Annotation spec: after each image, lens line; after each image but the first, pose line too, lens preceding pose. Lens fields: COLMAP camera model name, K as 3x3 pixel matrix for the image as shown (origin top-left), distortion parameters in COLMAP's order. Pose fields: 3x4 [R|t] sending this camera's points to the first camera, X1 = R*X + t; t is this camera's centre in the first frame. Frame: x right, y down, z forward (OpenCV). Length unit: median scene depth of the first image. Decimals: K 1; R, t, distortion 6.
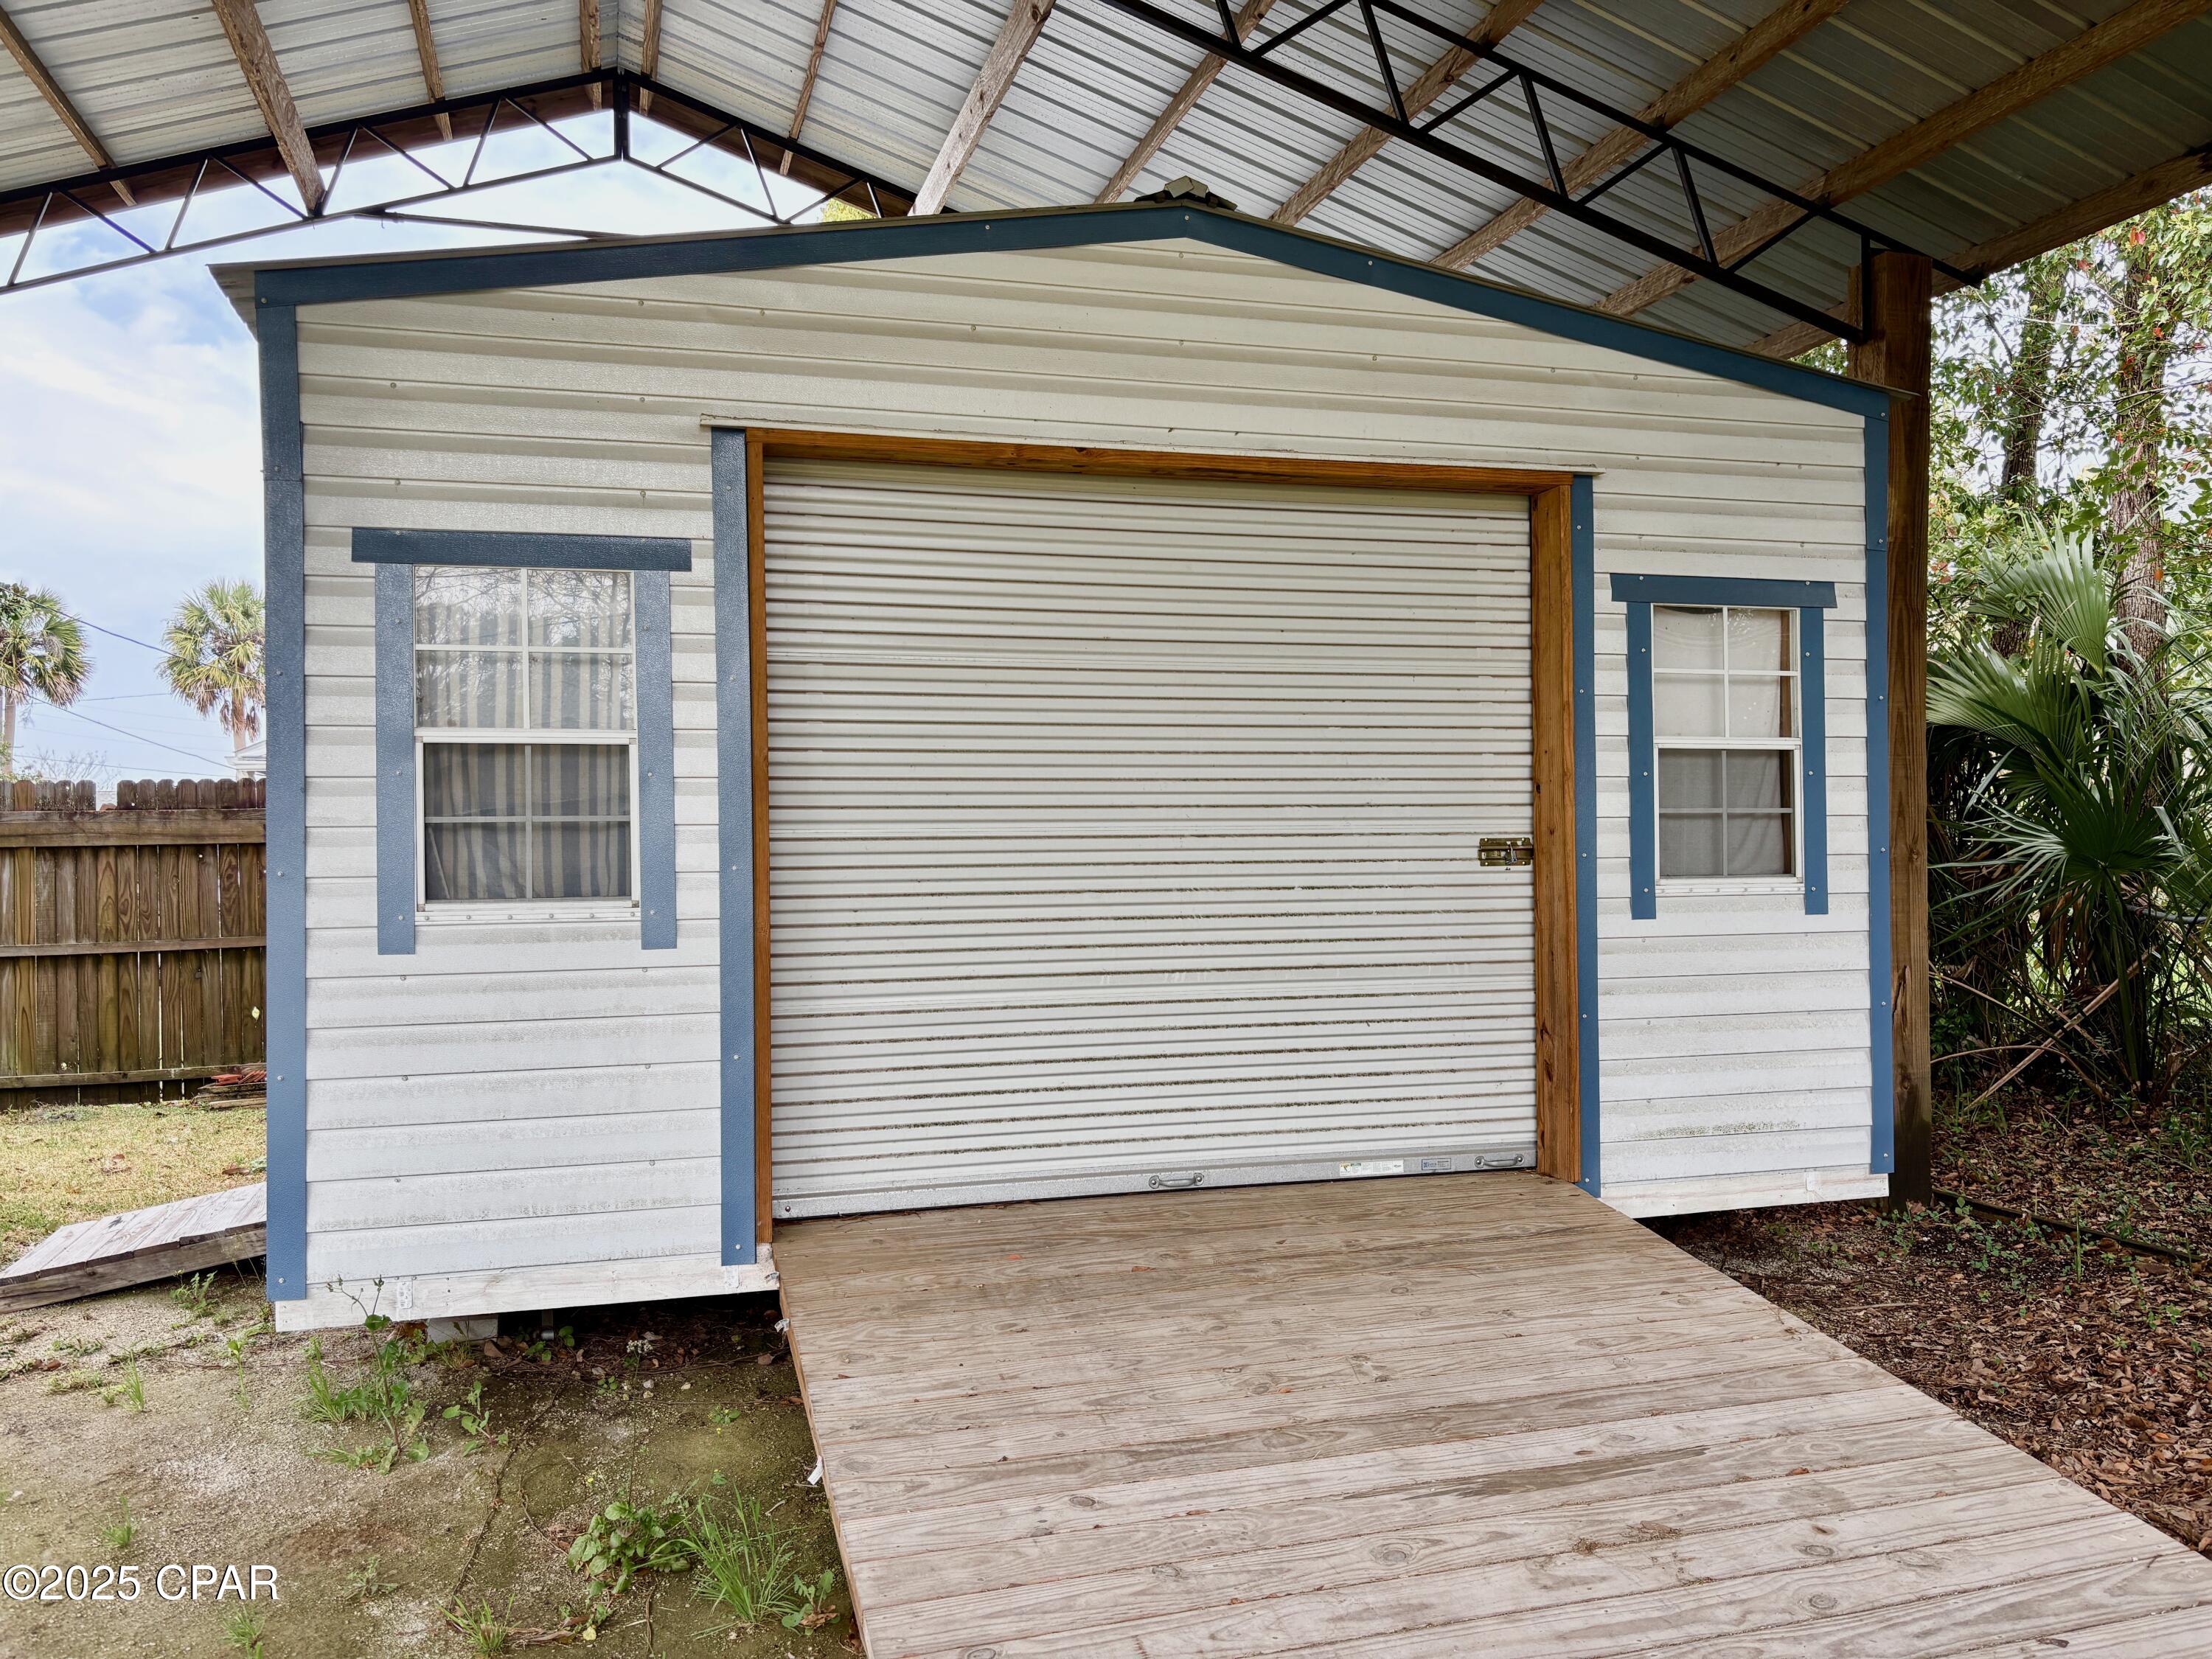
lens RADIAL K [[1837.2, 0, 1112.6], [0, 1837.2, 831.9], [0, 0, 1]] dist [0.010399, 0.002901]
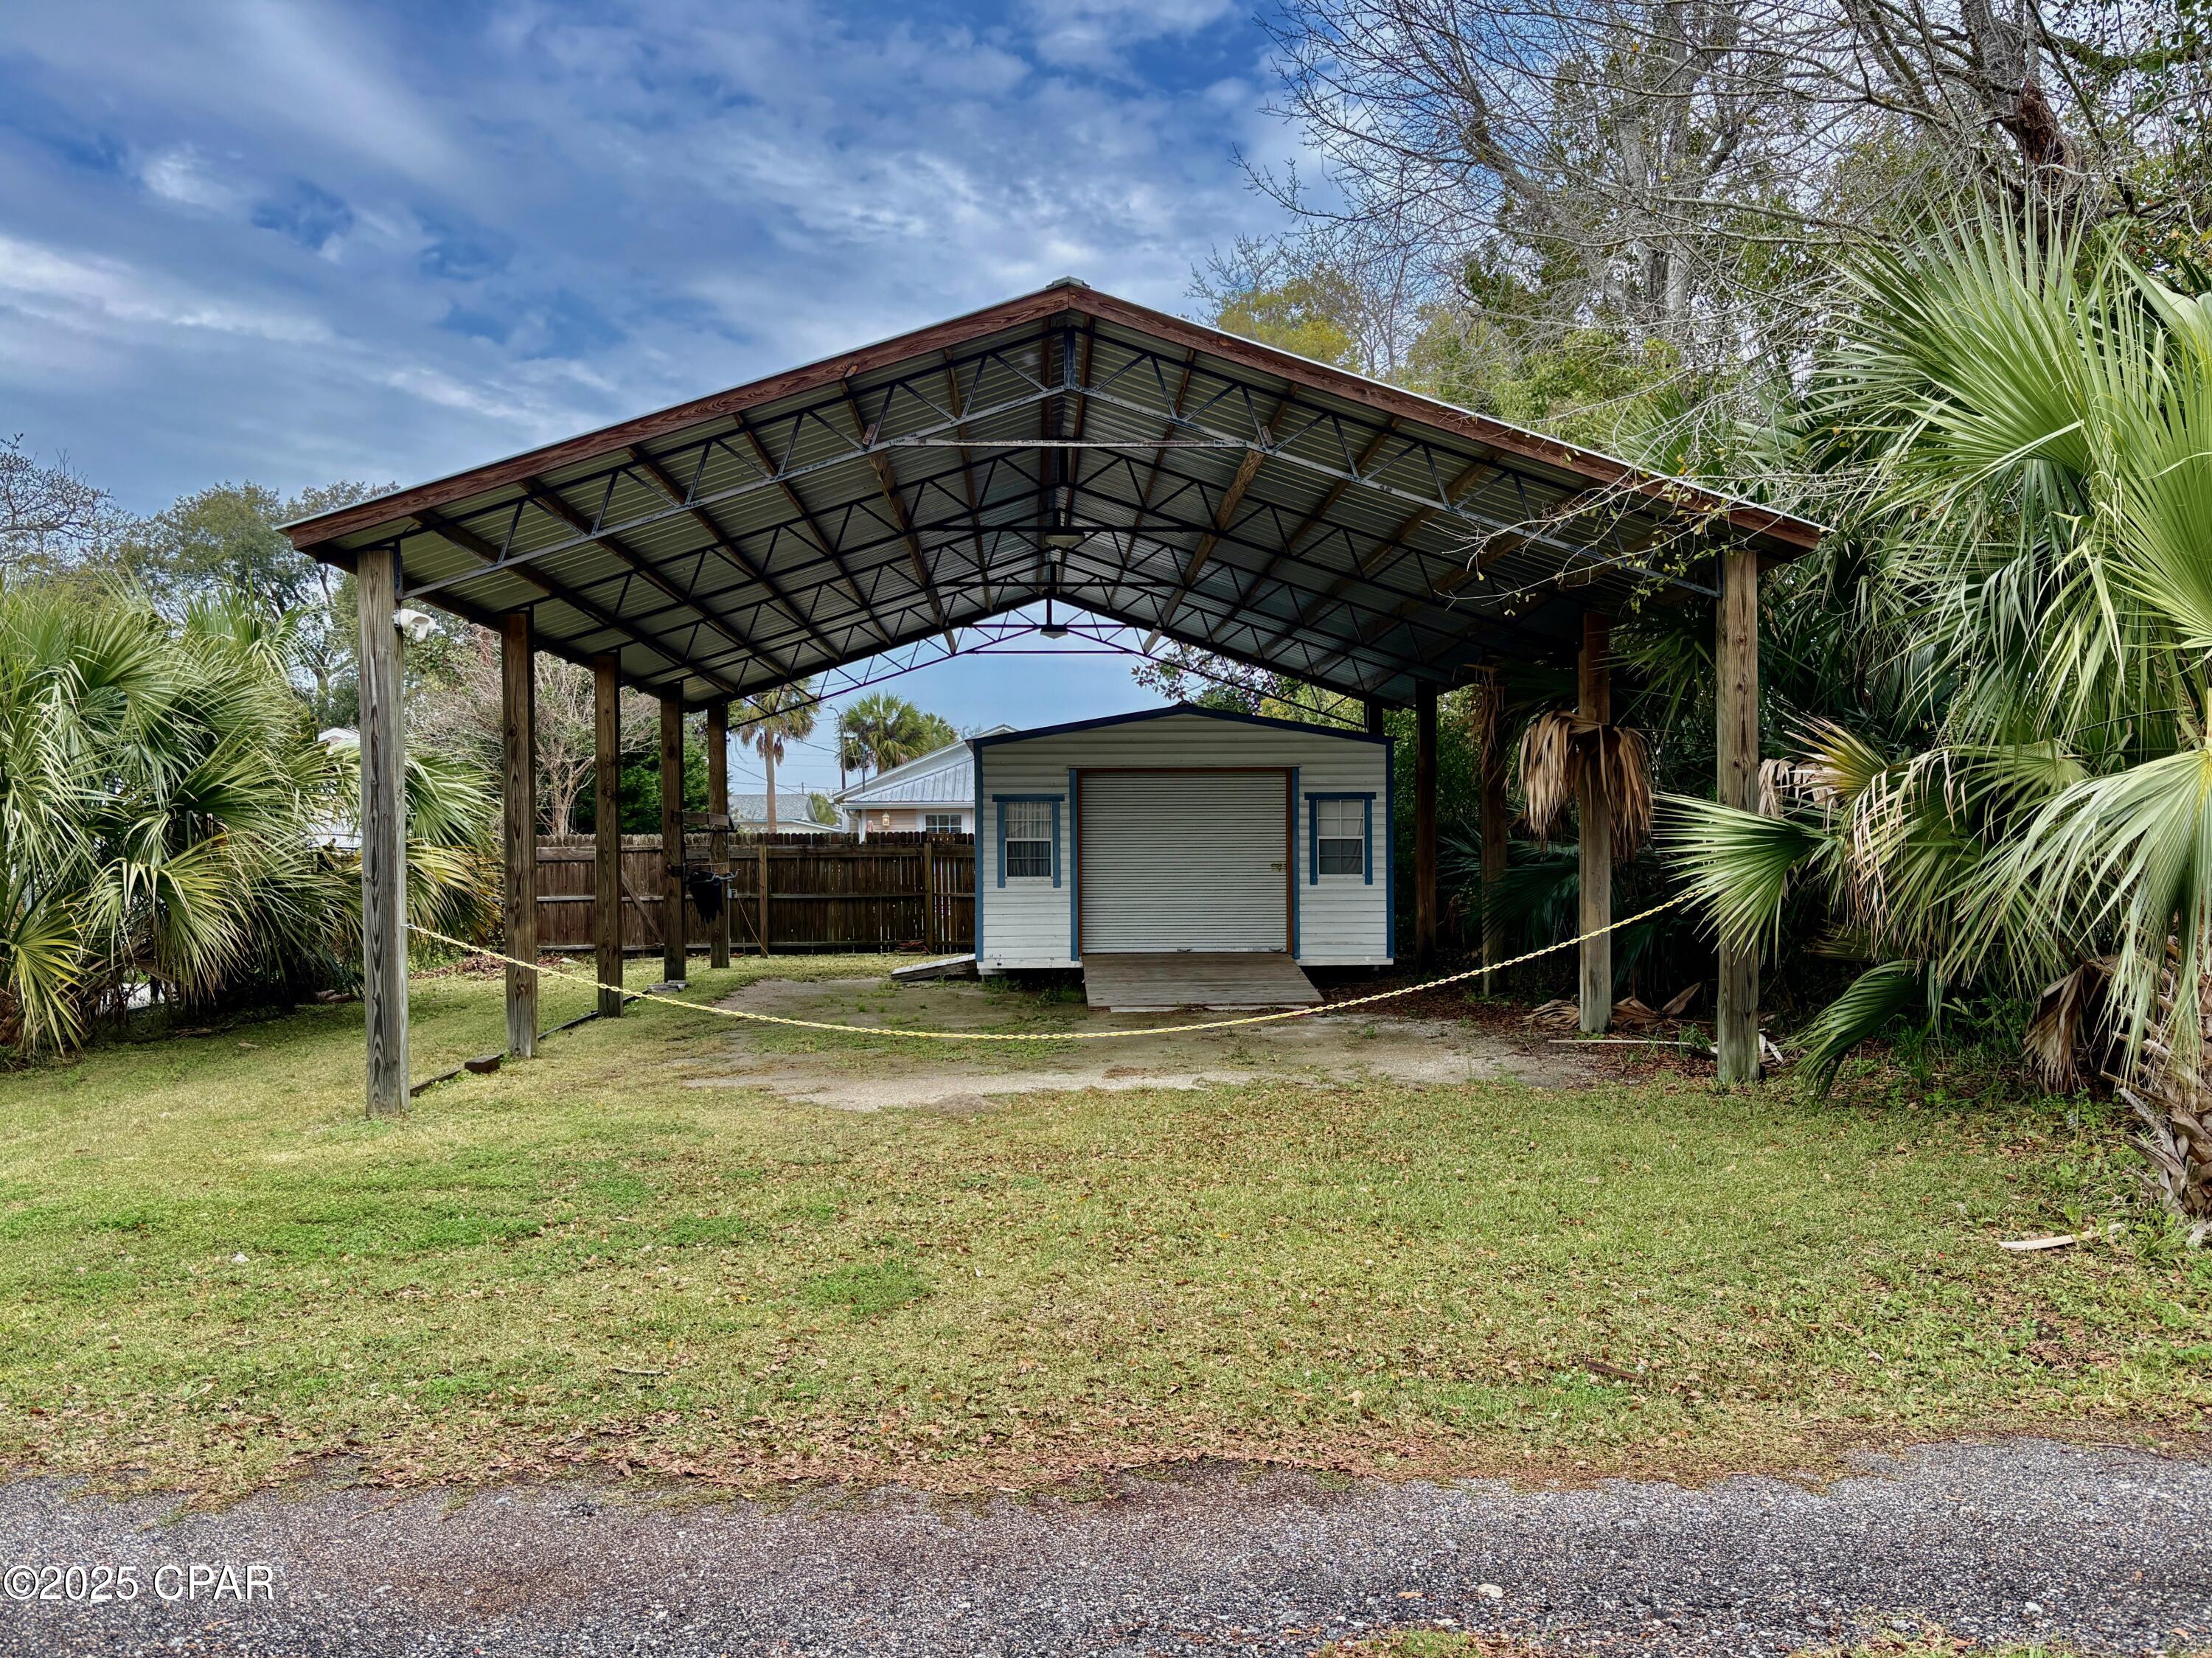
lens RADIAL K [[1837.0, 0, 1105.4], [0, 1837.0, 830.7], [0, 0, 1]] dist [0.010399, 0.002901]
pose [[0.974448, 0.005843, -0.224539, 0.717693], [-0.005081, 0.999979, 0.003971, -0.076016], [0.224557, -0.002729, 0.974457, -2.740739]]
